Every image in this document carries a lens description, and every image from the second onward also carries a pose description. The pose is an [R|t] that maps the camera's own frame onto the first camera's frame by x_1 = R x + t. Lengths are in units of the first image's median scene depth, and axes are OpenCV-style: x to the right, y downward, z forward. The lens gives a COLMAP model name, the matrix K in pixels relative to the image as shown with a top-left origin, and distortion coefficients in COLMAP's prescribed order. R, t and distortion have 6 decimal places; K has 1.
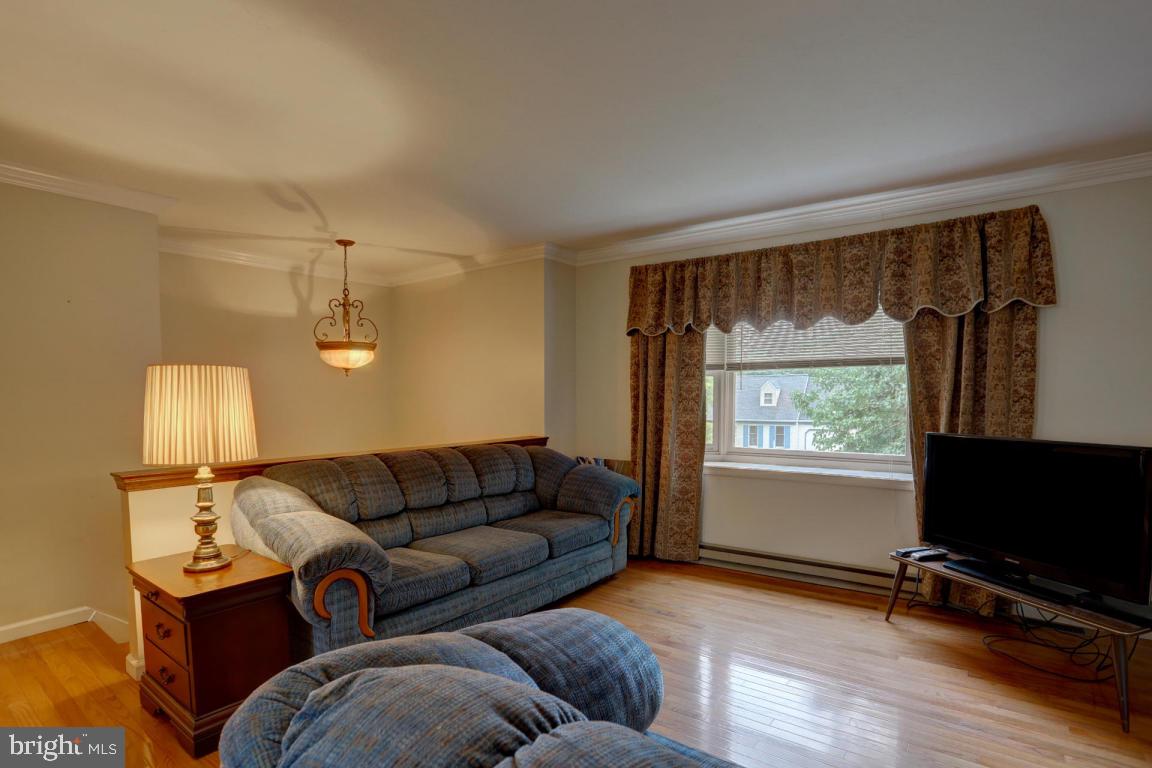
lens RADIAL K [[592.1, 0, 581.6], [0, 592.1, 429.0], [0, 0, 1]] dist [-0.064739, 0.030861]
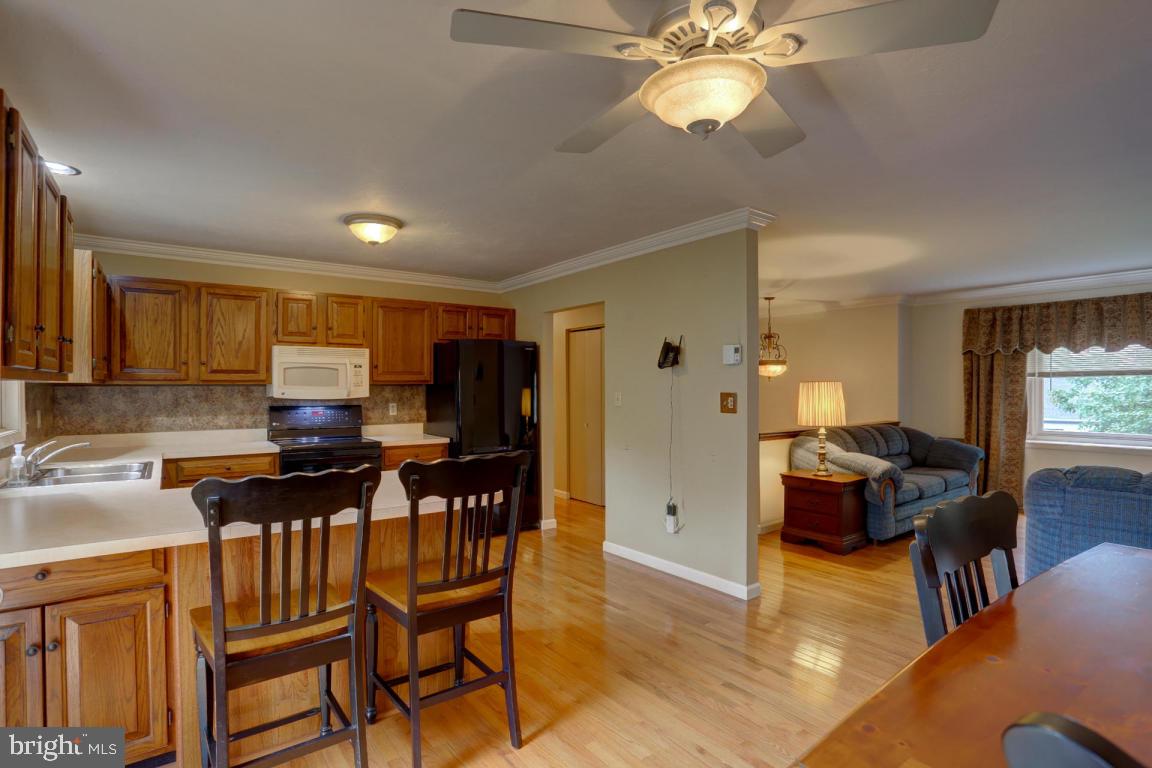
lens RADIAL K [[579.4, 0, 584.8], [0, 579.4, 388.9], [0, 0, 1]] dist [-0.059300, 0.027493]
pose [[0.962084, 0.003958, -0.272725, -0.508020], [-0.019076, 0.998423, -0.052804, 0.027114], [0.272086, 0.056004, 0.960642, -0.721382]]
